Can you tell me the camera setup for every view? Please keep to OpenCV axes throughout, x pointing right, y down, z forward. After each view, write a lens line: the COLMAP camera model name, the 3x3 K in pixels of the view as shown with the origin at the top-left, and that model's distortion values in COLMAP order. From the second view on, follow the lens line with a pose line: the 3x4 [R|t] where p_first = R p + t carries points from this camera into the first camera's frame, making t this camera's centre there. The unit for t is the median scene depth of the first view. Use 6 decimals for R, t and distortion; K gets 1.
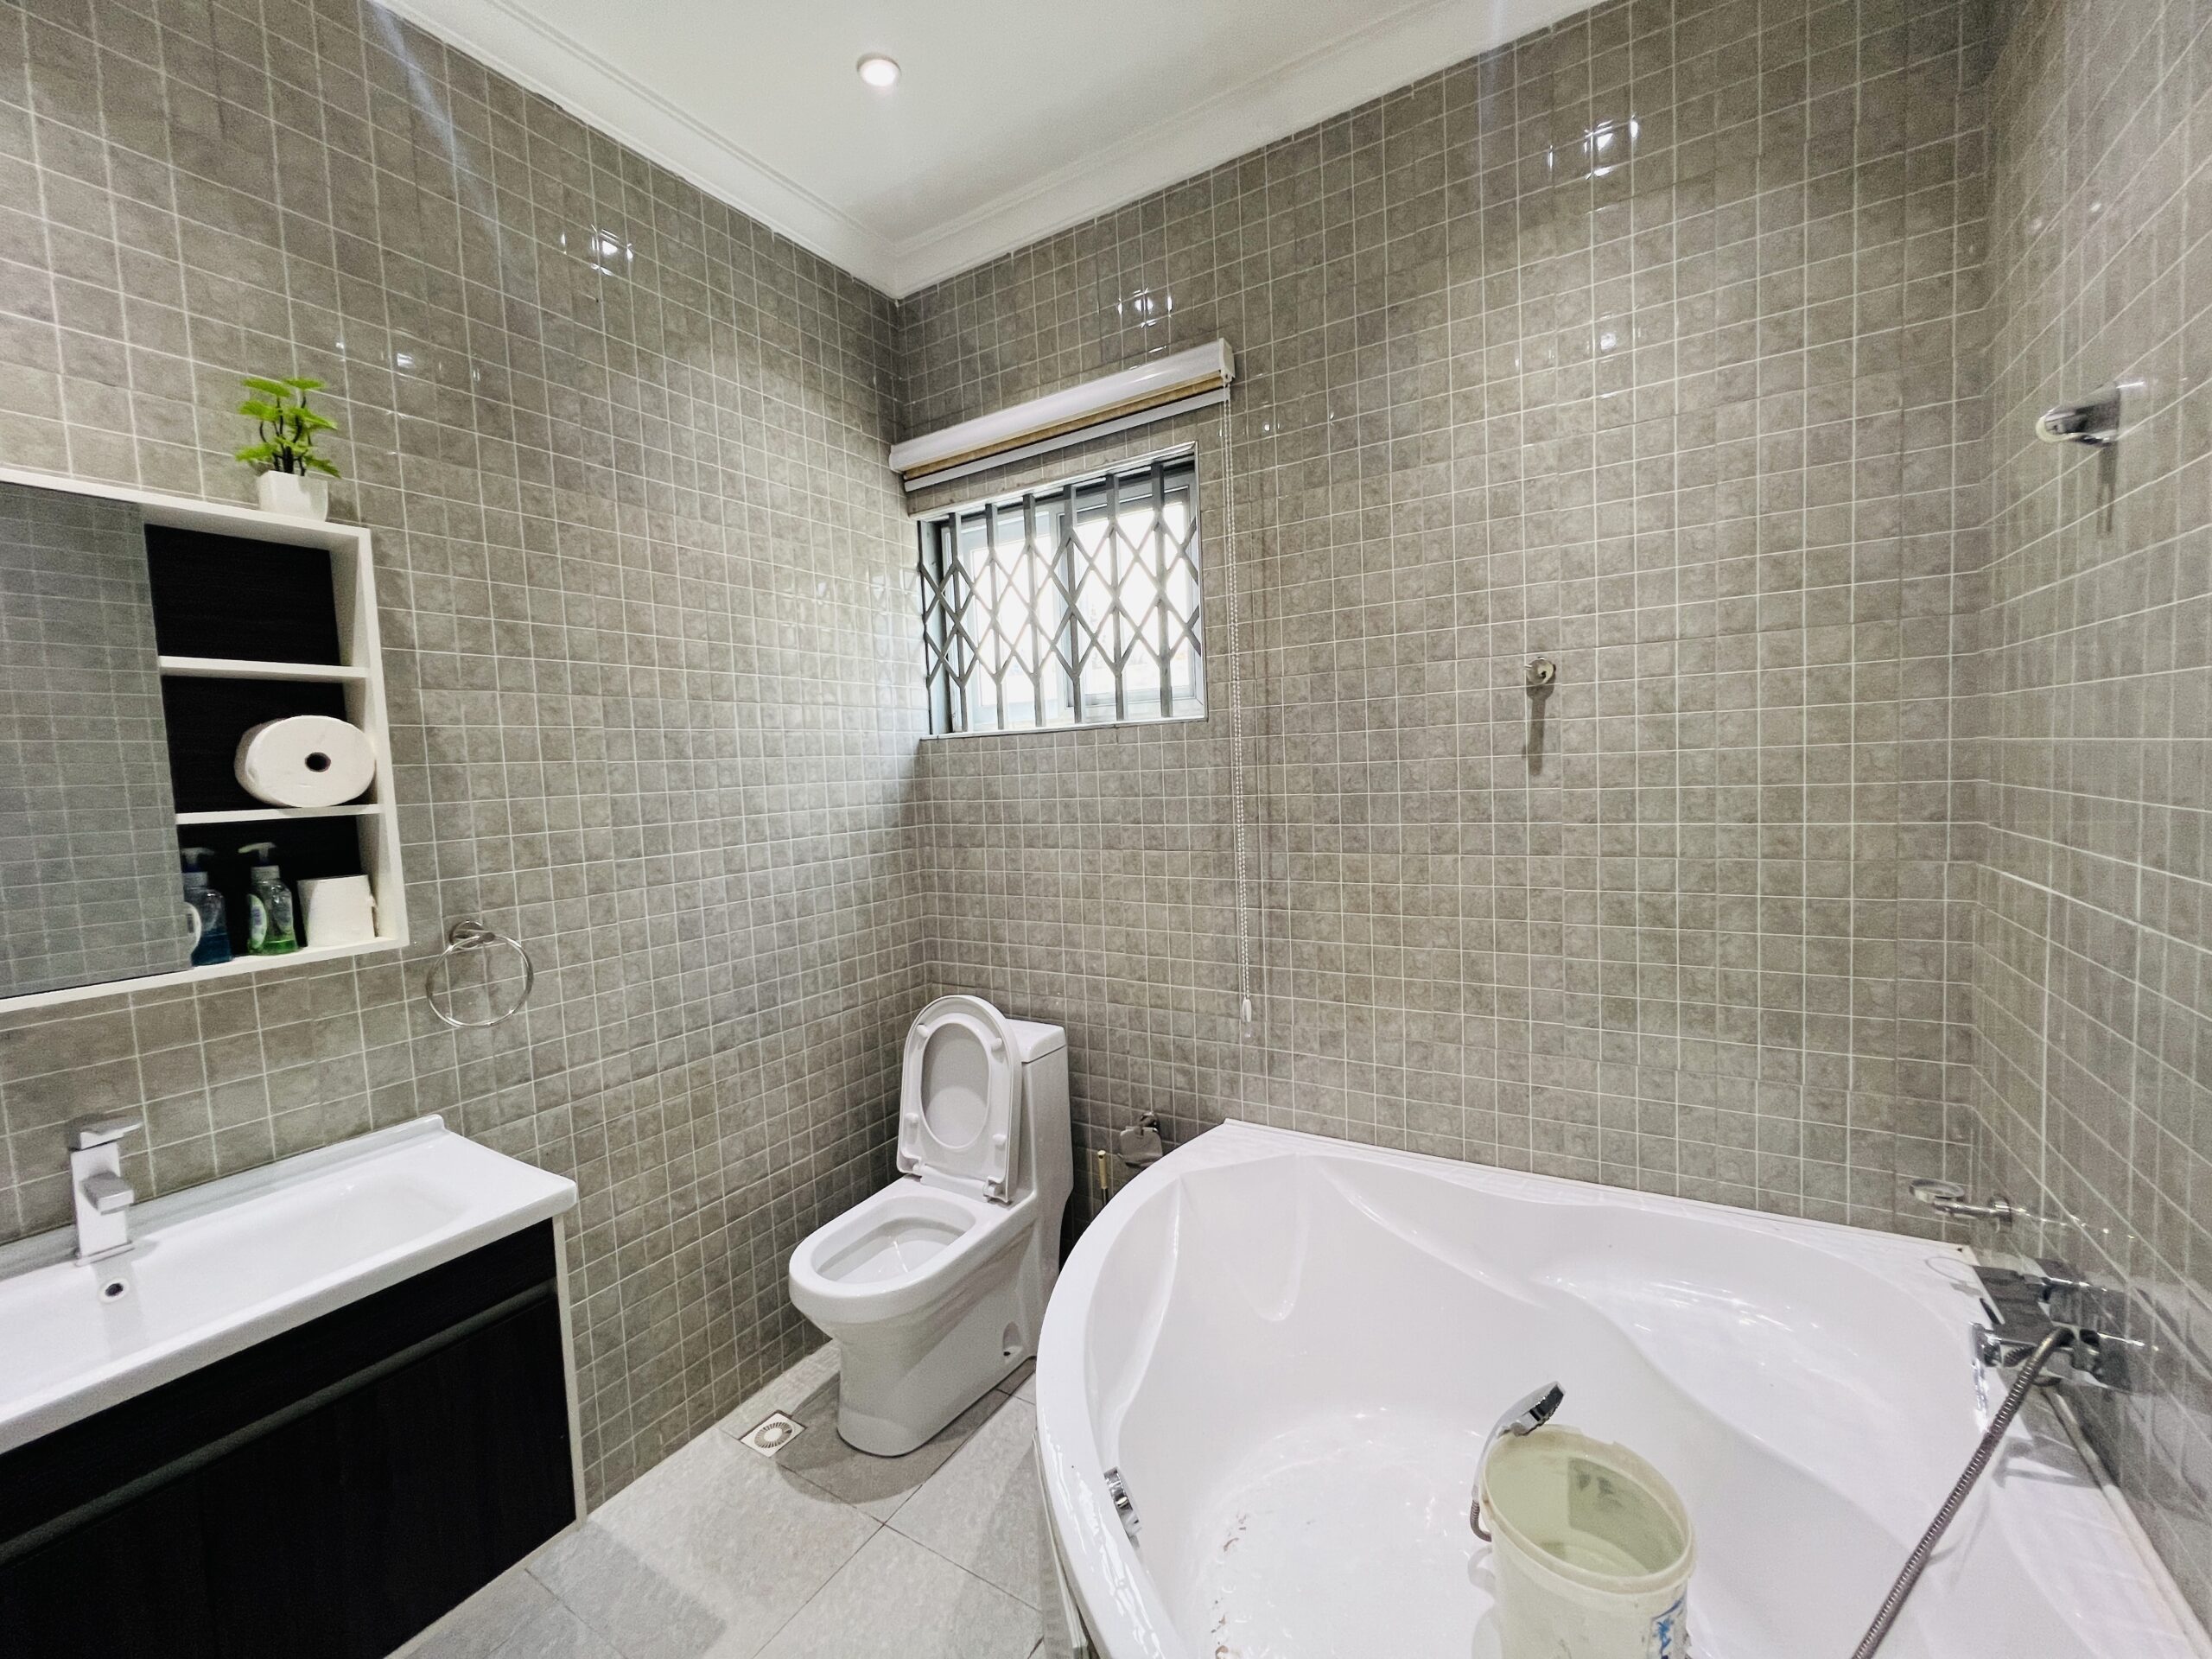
lens RADIAL K [[885.9, 0, 1106.2], [0, 885.9, 821.1], [0, 0, 1]] dist [-0.001809, 0.000346]
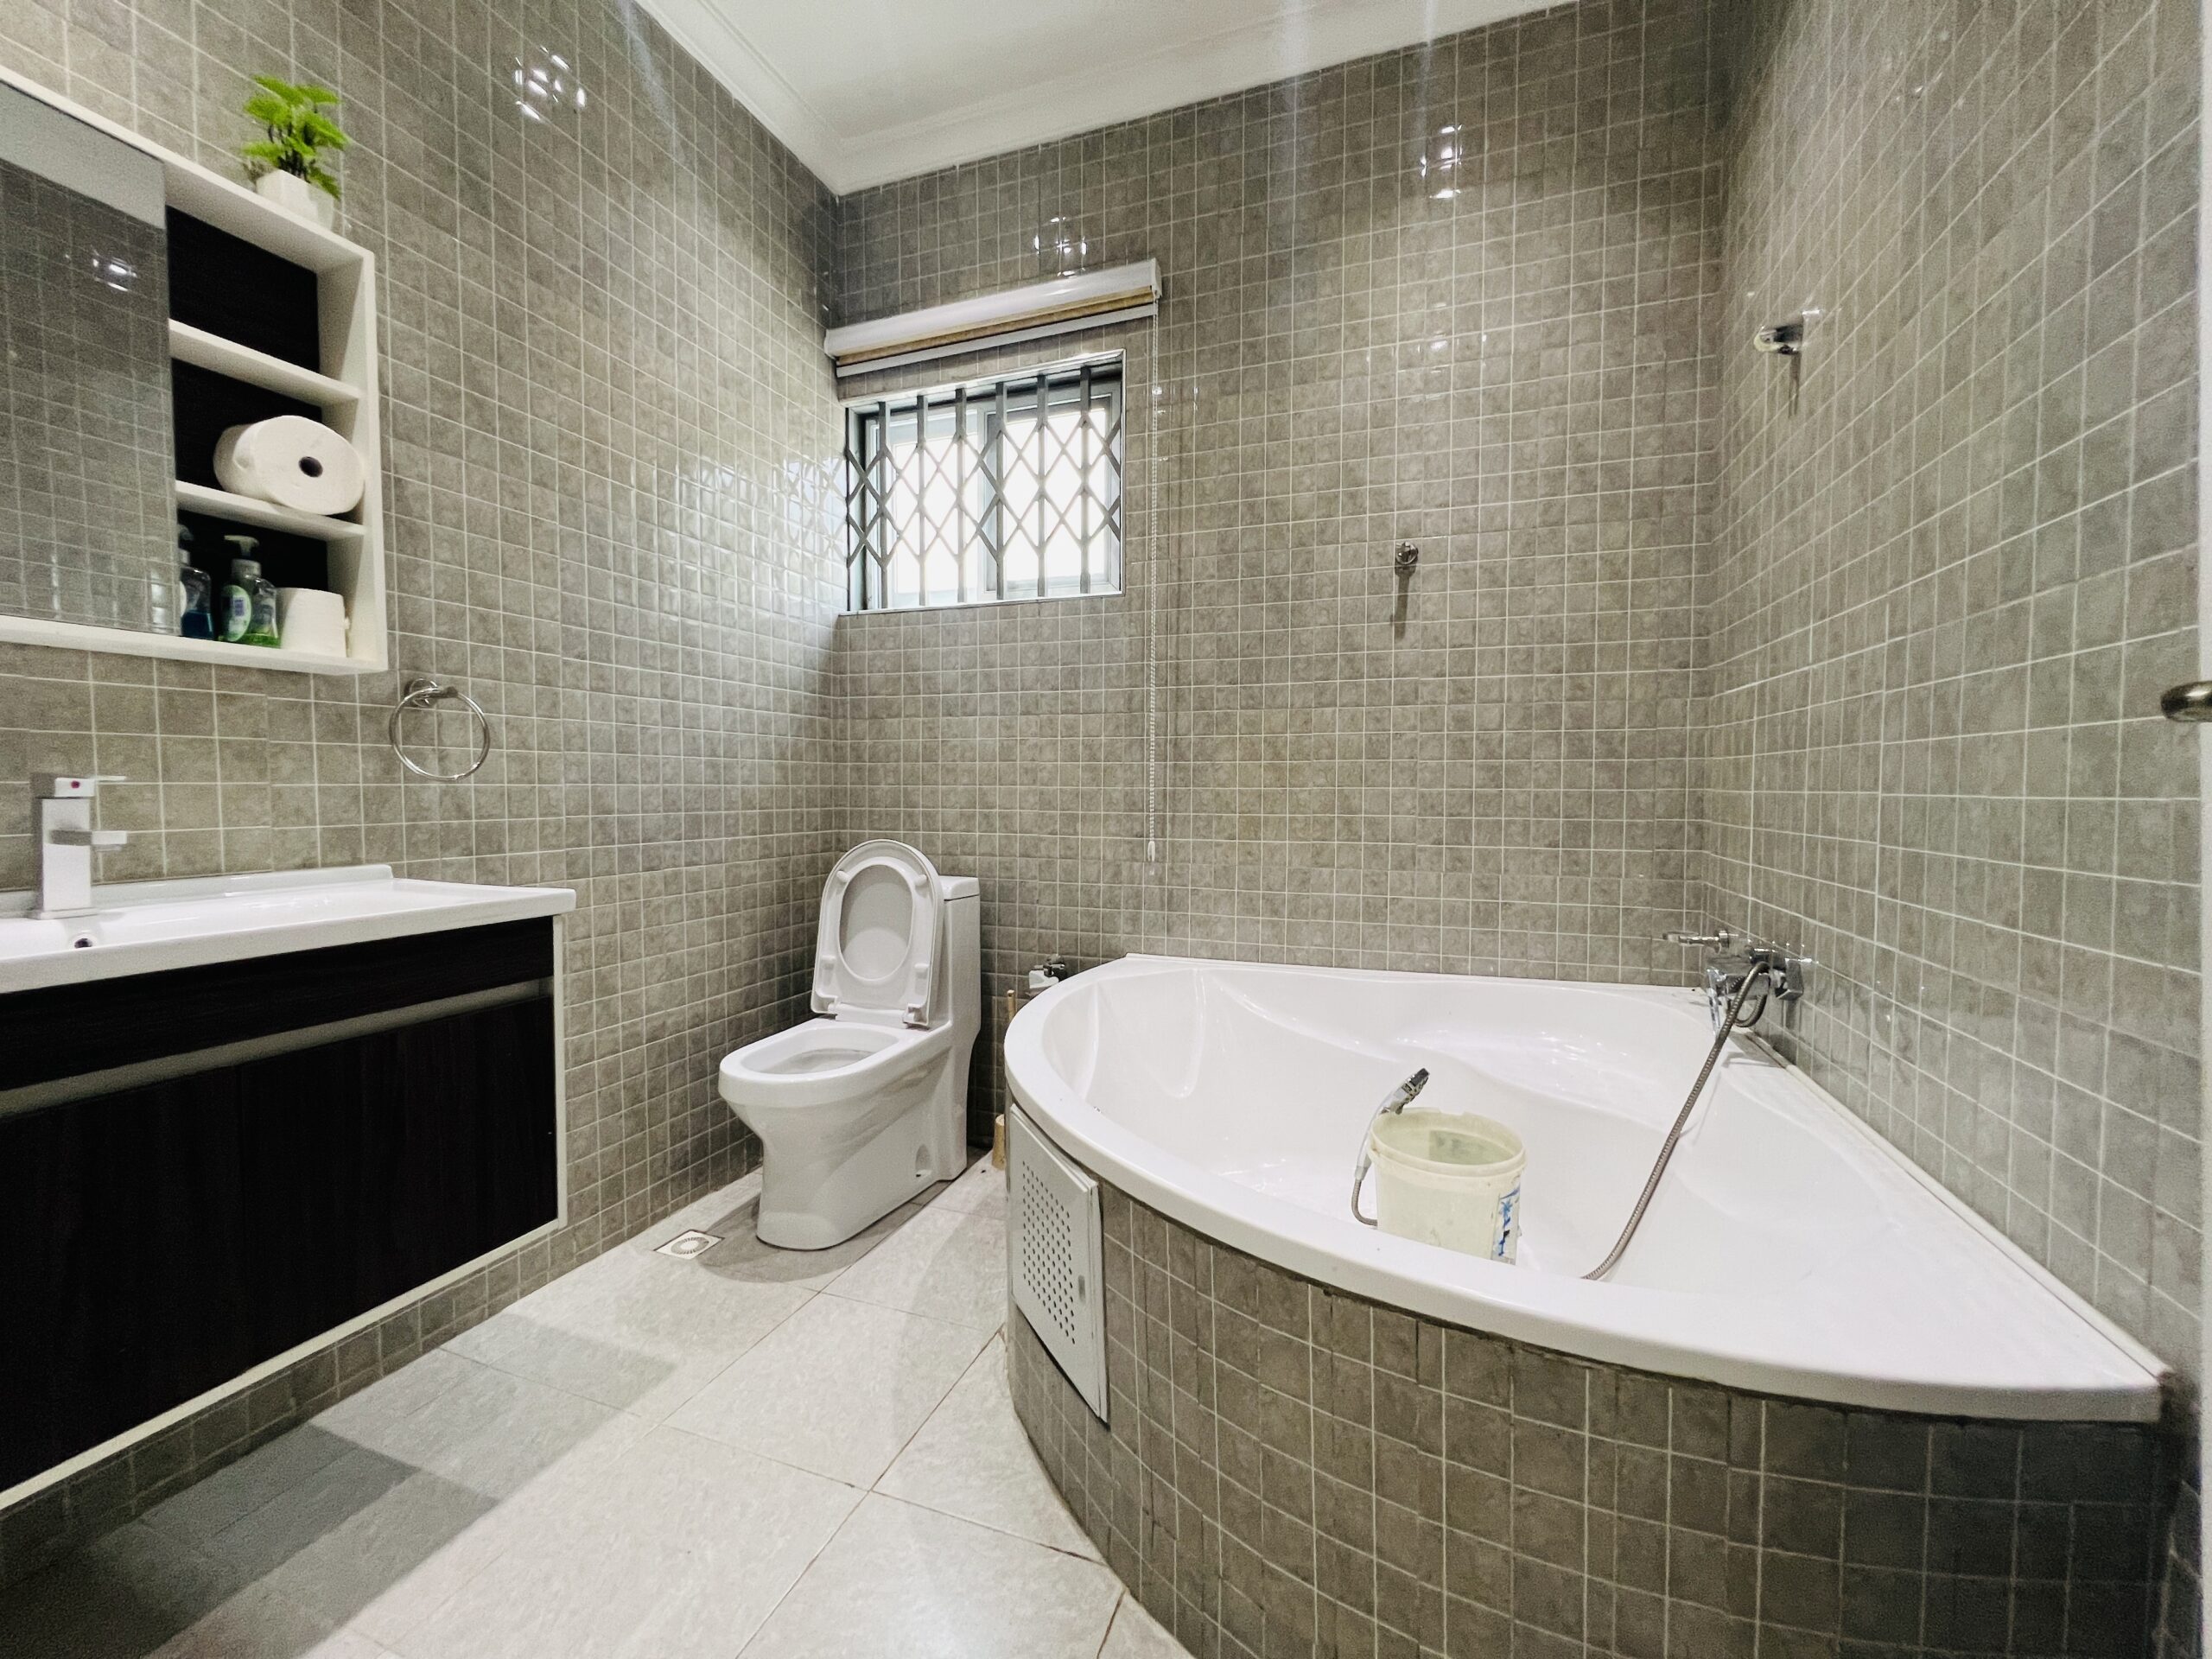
lens RADIAL K [[885.9, 0, 1106.2], [0, 885.9, 821.1], [0, 0, 1]] dist [-0.001809, 0.000346]
pose [[0.979427, 0.039253, 0.197946, -0.132053], [-0.033689, 0.998939, -0.031399, 0.229174], [-0.198969, 0.024084, 0.979710, -0.102145]]
